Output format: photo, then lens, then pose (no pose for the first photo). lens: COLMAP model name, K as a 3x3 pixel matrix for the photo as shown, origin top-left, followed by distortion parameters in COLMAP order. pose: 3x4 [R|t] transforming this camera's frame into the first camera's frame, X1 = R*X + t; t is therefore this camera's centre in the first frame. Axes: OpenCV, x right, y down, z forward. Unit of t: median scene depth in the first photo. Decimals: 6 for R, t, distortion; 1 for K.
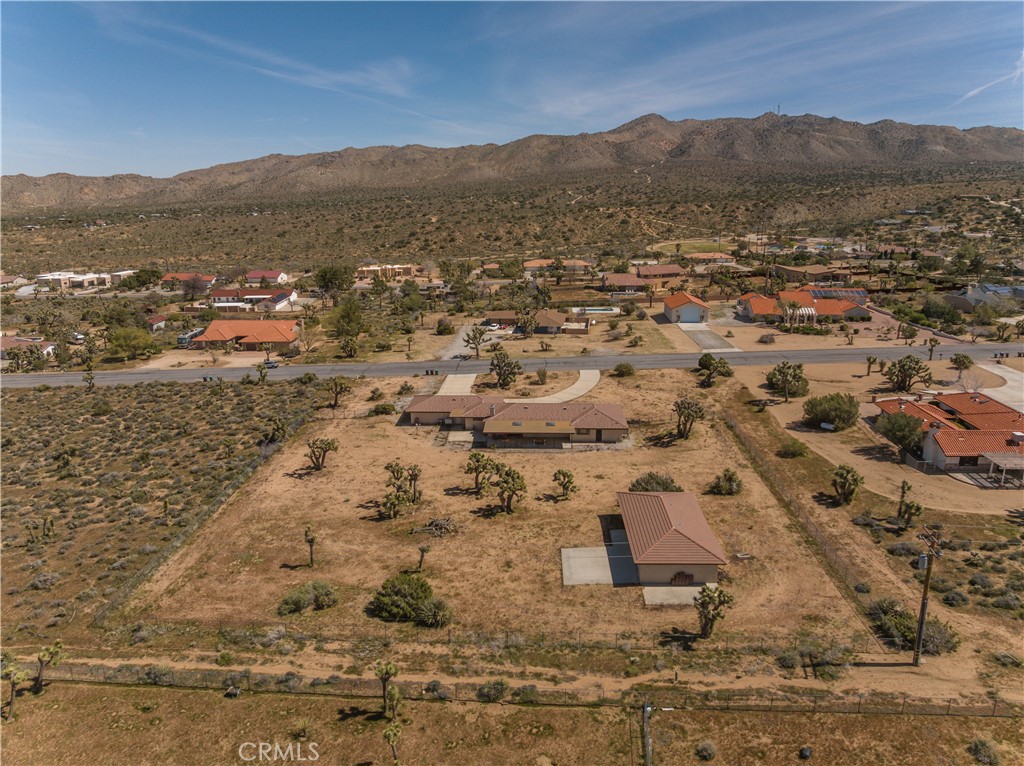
lens RADIAL K [[726.8, 0, 517.3], [0, 726.8, 355.3], [0, 0, 1]] dist [-0.036877, -0.004113]
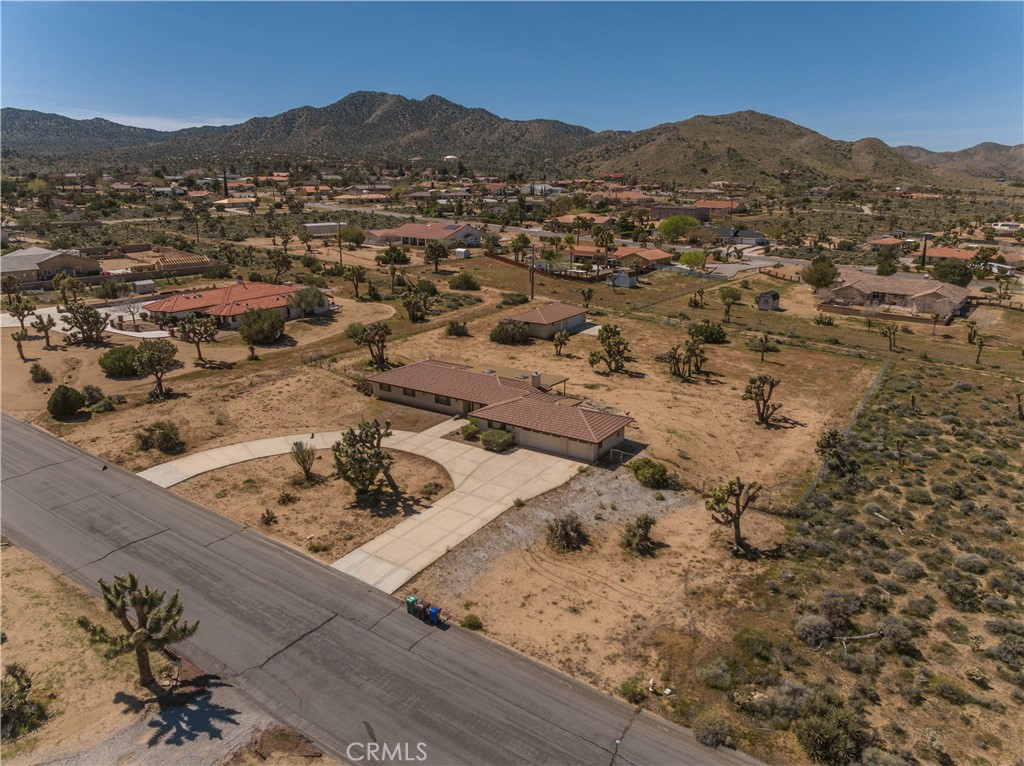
lens RADIAL K [[726.8, 0, 517.3], [0, 726.8, 355.3], [0, 0, 1]] dist [-0.036877, -0.004113]
pose [[-0.855010, -0.121570, 0.504161, -0.371959], [0.124317, 0.895749, 0.426825, -0.256247], [-0.503491, 0.427615, -0.750761, 1.461377]]
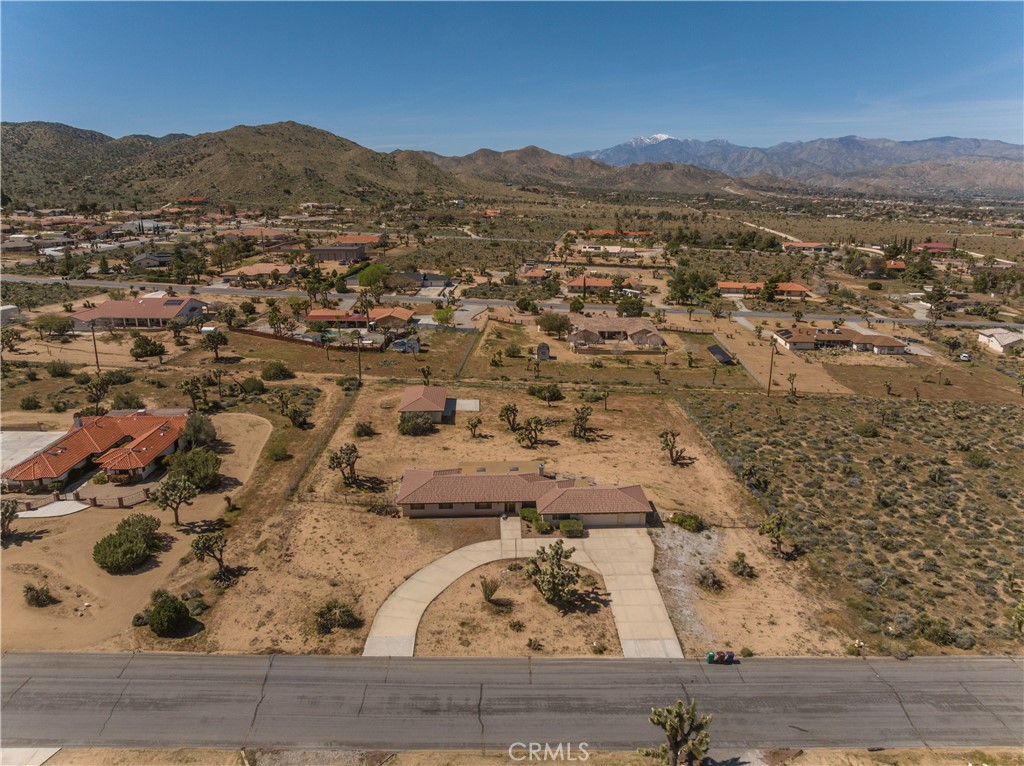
lens RADIAL K [[726.8, 0, 517.3], [0, 726.8, 355.3], [0, 0, 1]] dist [-0.036877, -0.004113]
pose [[-0.997367, 0.026202, -0.067617, 0.053645], [-0.007863, 0.887865, 0.460038, -0.464135], [0.072089, 0.459358, -0.885321, 1.650446]]
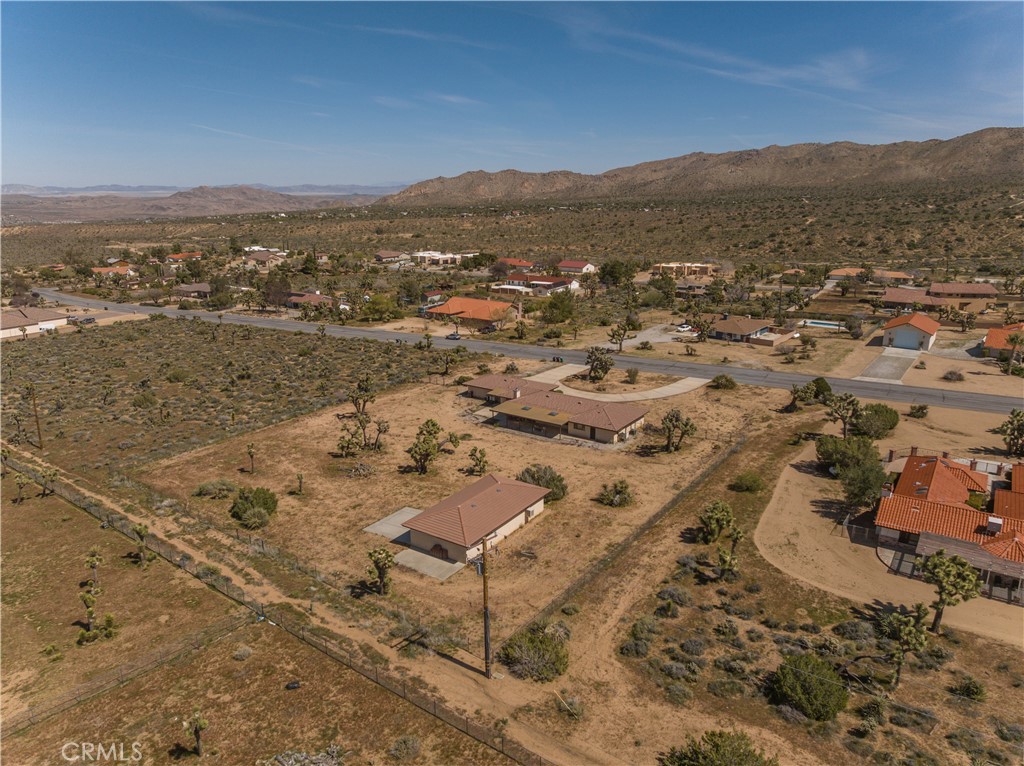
lens RADIAL K [[726.8, 0, 517.3], [0, 726.8, 355.3], [0, 0, 1]] dist [-0.036877, -0.004113]
pose [[0.846013, 0.127580, -0.517673, 0.477811], [-0.126188, 0.991275, 0.038074, -0.019384], [0.518014, 0.033113, 0.854731, 0.075100]]
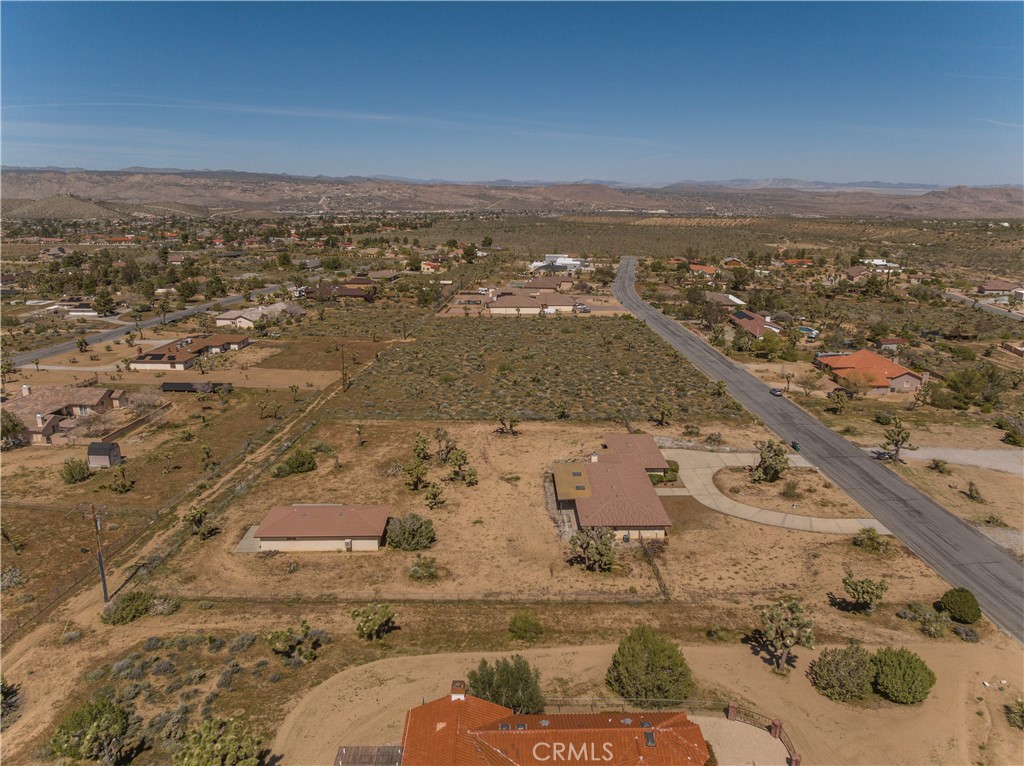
lens RADIAL K [[726.8, 0, 517.3], [0, 726.8, 355.3], [0, 0, 1]] dist [-0.036877, -0.004113]
pose [[0.053190, 0.242210, -0.968765, 0.846910], [-0.235218, 0.945879, 0.223573, -0.243717], [0.970486, 0.215979, 0.107283, 0.700454]]
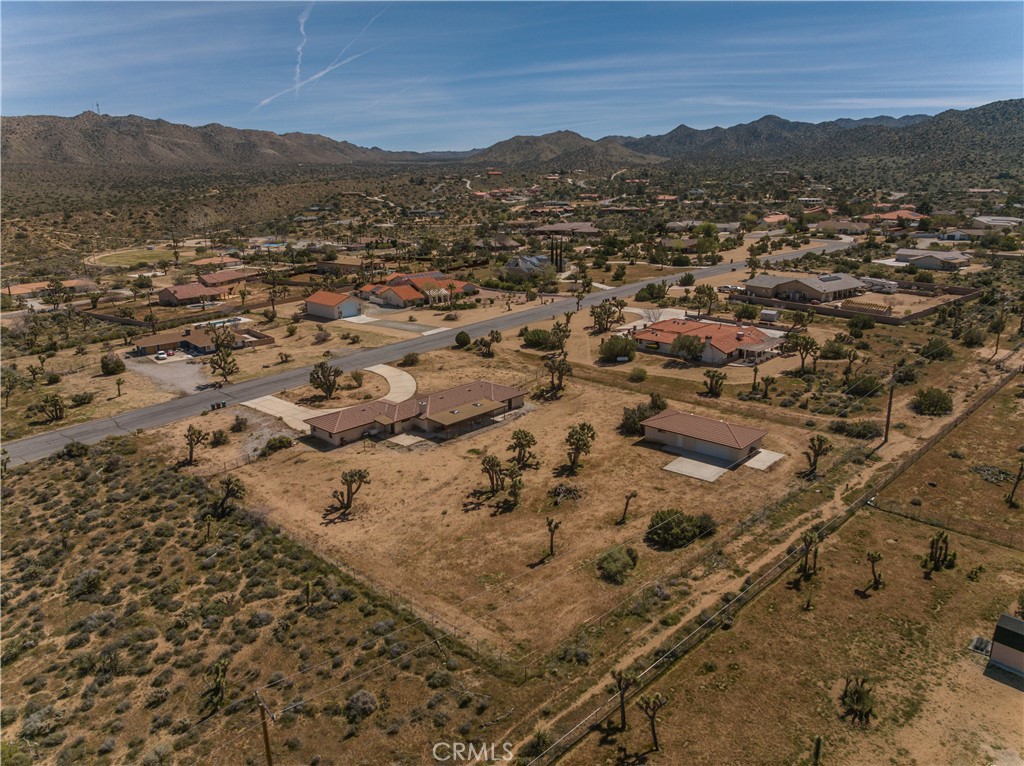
lens RADIAL K [[726.8, 0, 517.3], [0, 726.8, 355.3], [0, 0, 1]] dist [-0.036877, -0.004113]
pose [[0.653065, -0.180662, 0.735436, -0.632504], [0.183156, 0.979977, 0.078092, -0.046312], [-0.734819, 0.083701, 0.673079, 0.198040]]
